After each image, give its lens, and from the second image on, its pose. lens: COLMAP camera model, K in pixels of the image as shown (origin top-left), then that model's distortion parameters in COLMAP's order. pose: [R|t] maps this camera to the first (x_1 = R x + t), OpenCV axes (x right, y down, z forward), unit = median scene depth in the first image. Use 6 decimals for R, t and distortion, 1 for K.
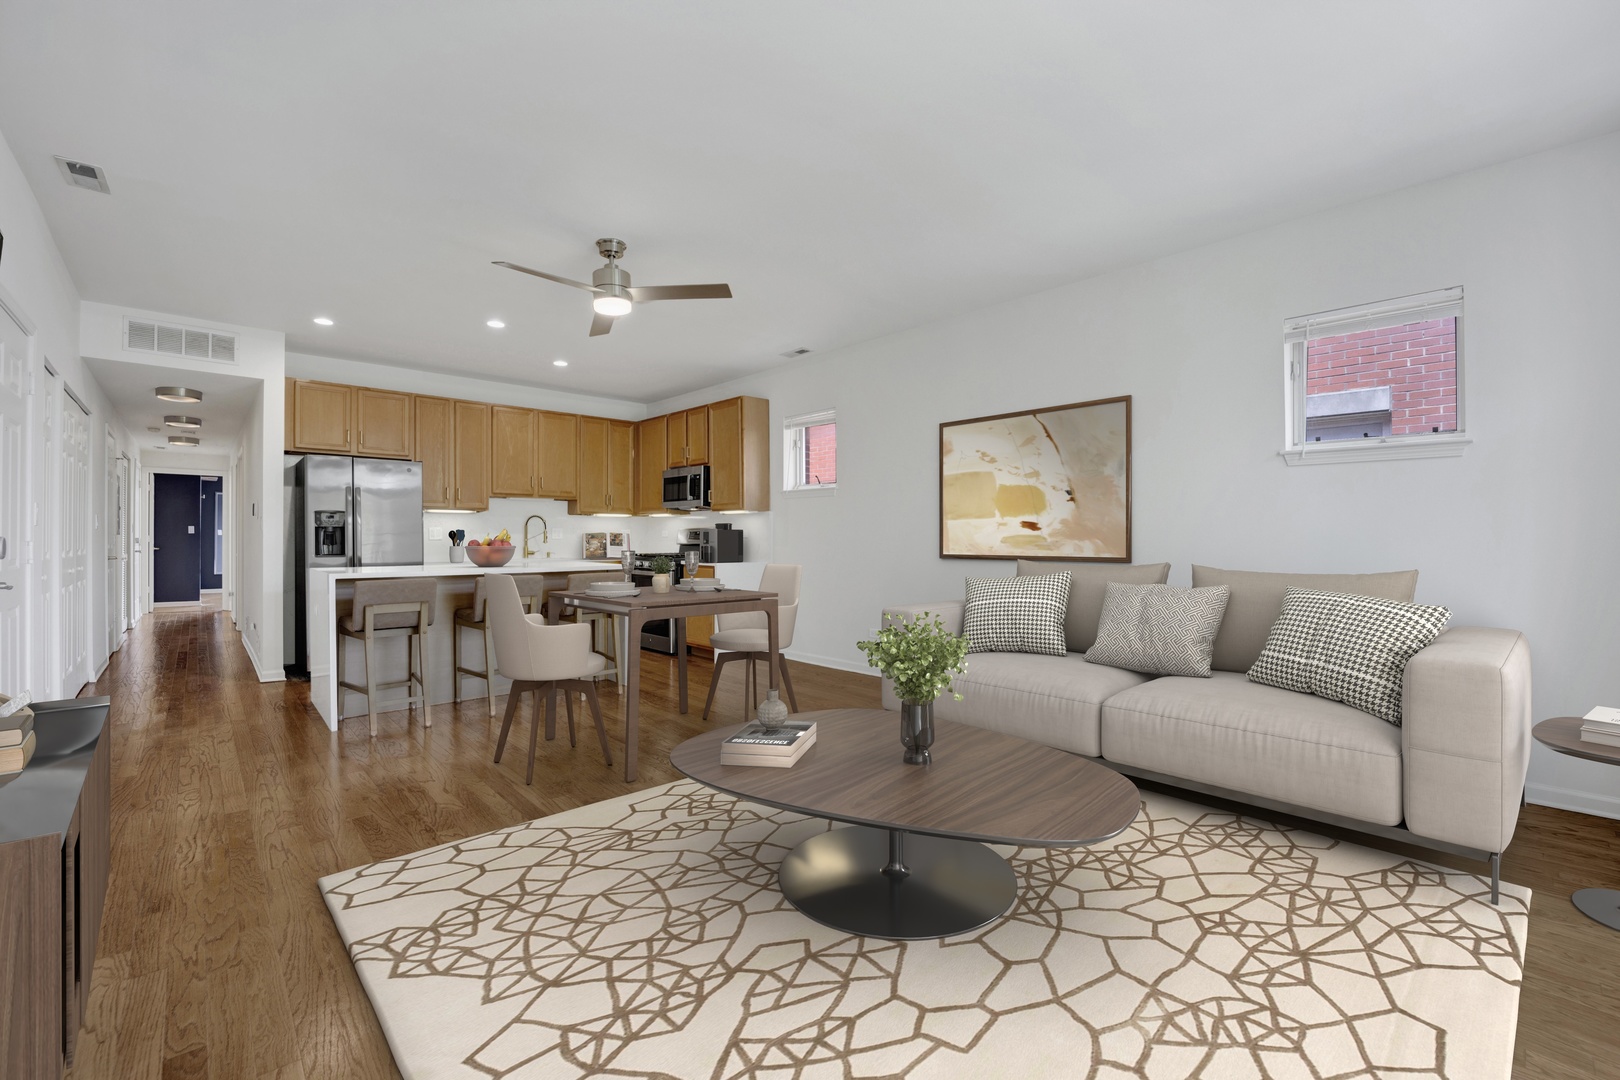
lens RADIAL K [[694.0, 0, 803.3], [0, 694.0, 539.6], [0, 0, 1]] dist [-0.014785, 0.000047]
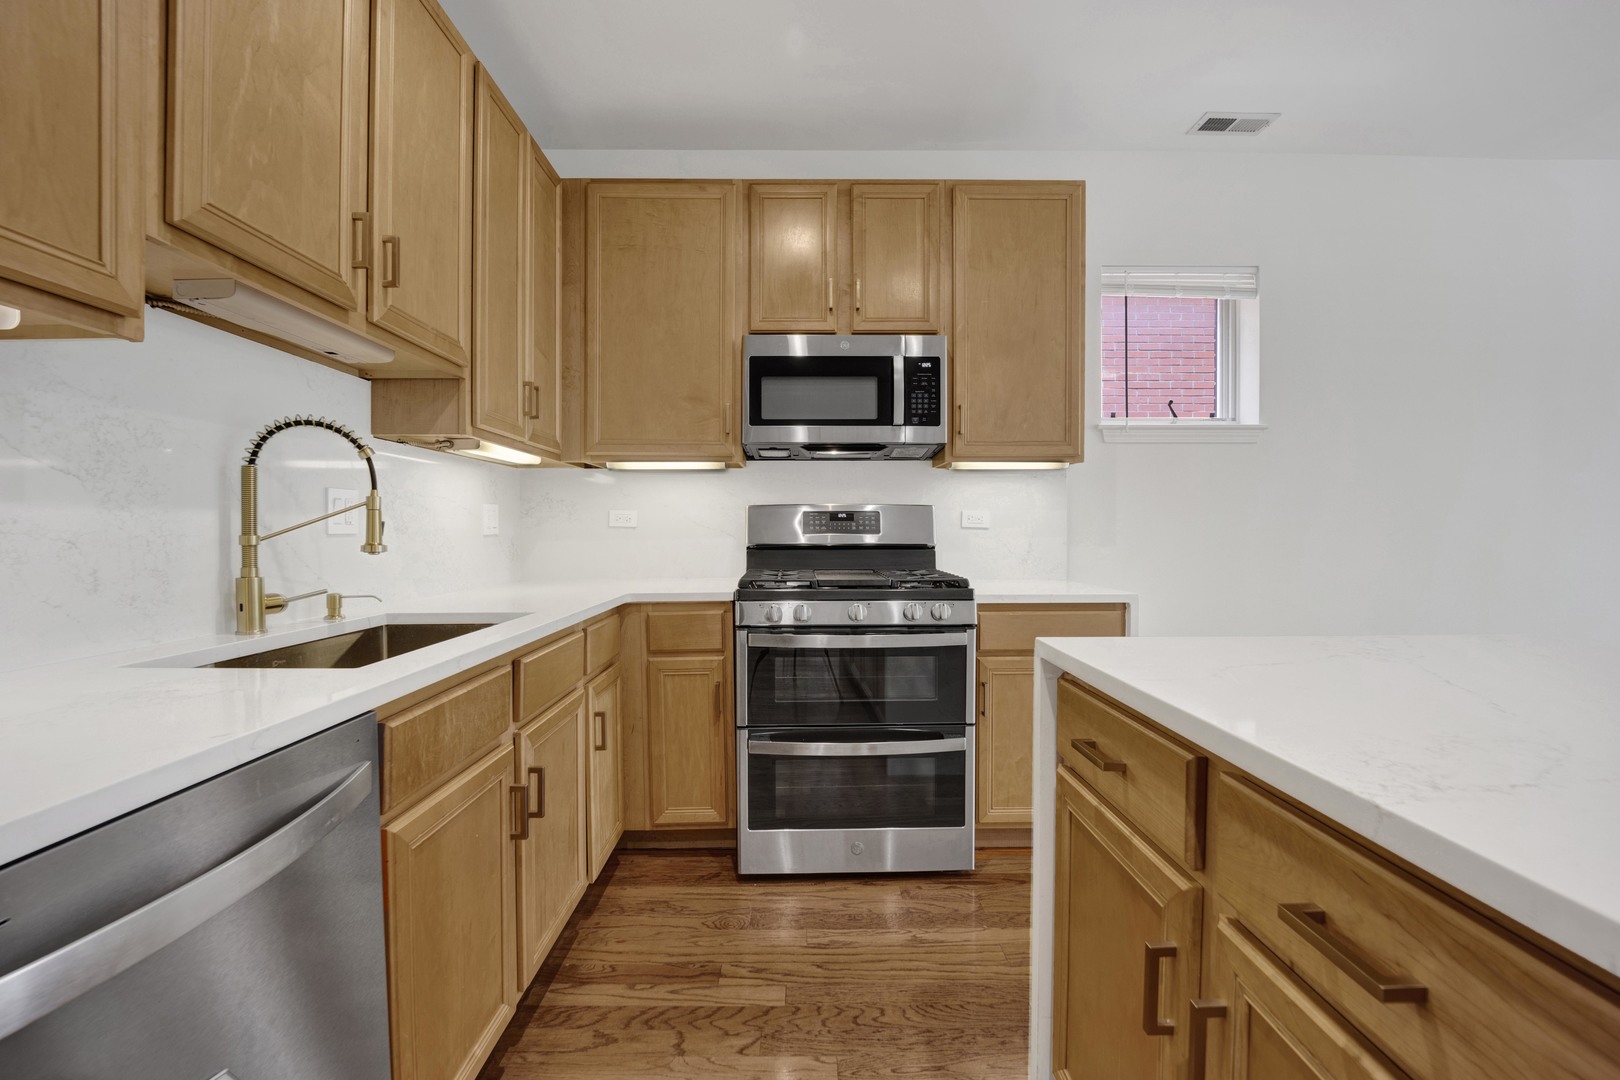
lens RADIAL K [[678.0, 0, 811.6], [0, 678.0, 542.9], [0, 0, 1]] dist [-0.025448, 0.000080]
pose [[0.667385, -0.015538, 0.744550, -0.484387], [0.004808, 0.999851, 0.016556, -0.001144], [-0.744697, -0.007470, 0.667361, 0.840708]]
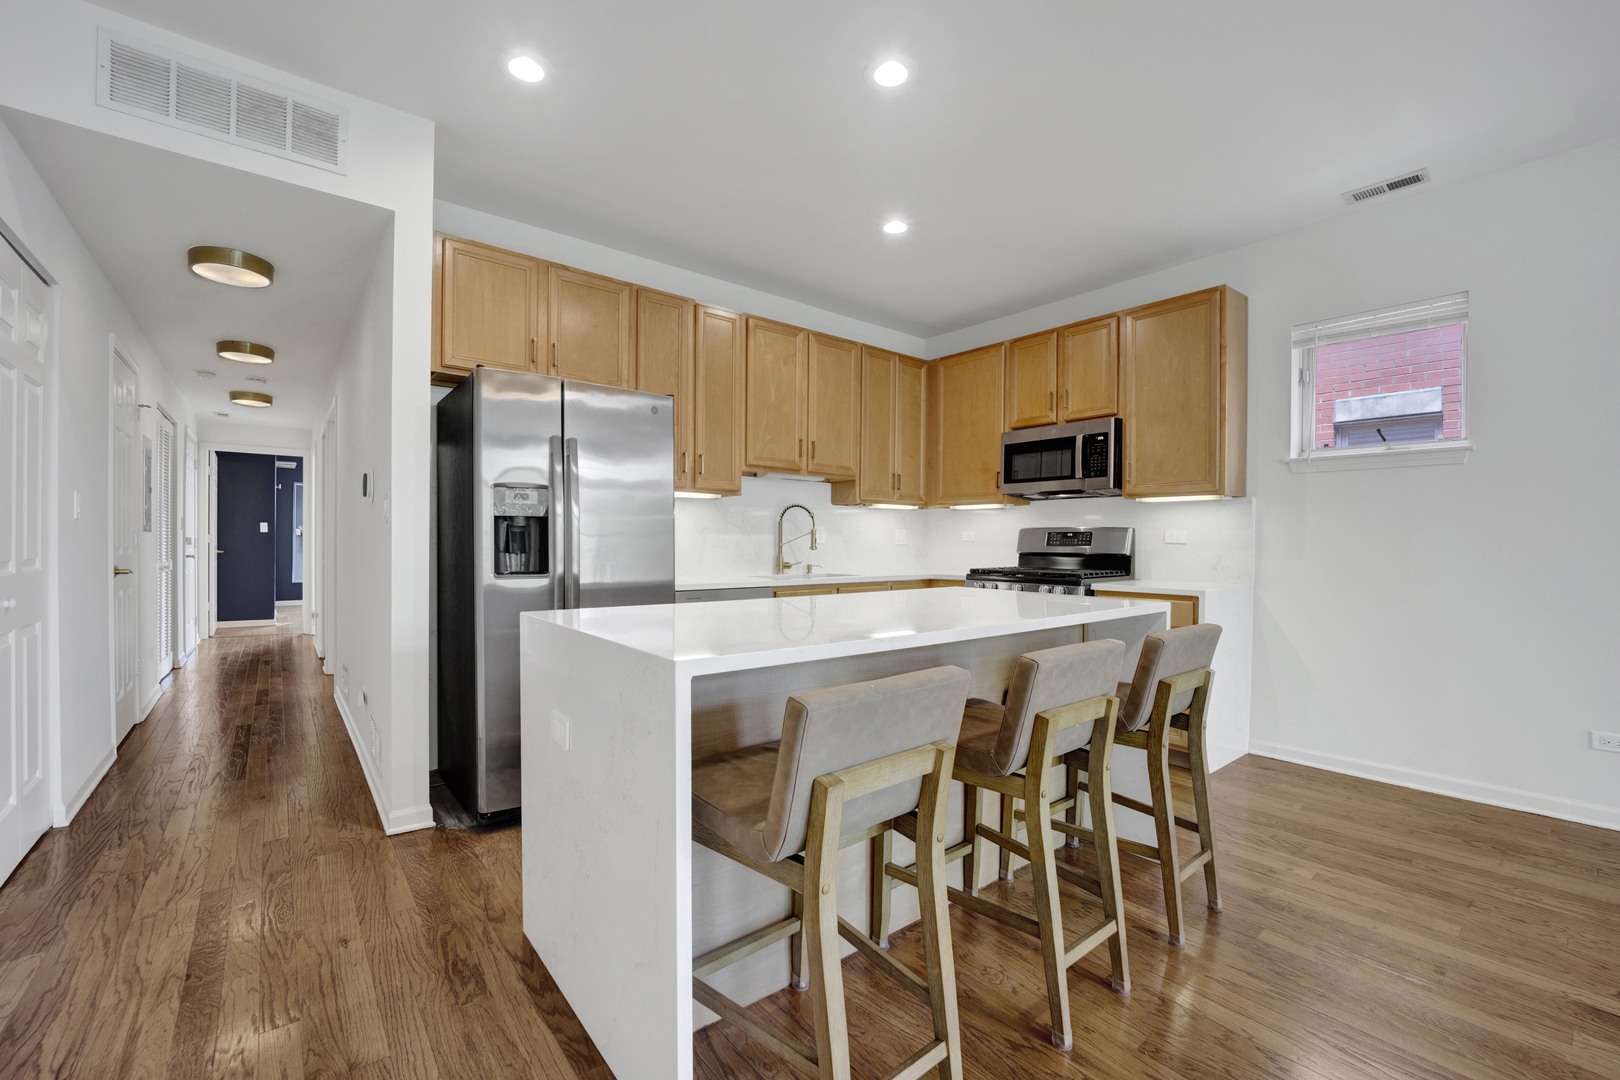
lens RADIAL K [[688.1, 0, 812.2], [0, 688.1, 549.2], [0, 0, 1]] dist [-0.010559, -0.000130]
pose [[0.998280, 0.006817, -0.058233, -0.374471], [-0.006336, 0.999944, 0.008432, -0.000769], [0.058287, -0.008048, 0.998267, 0.433141]]
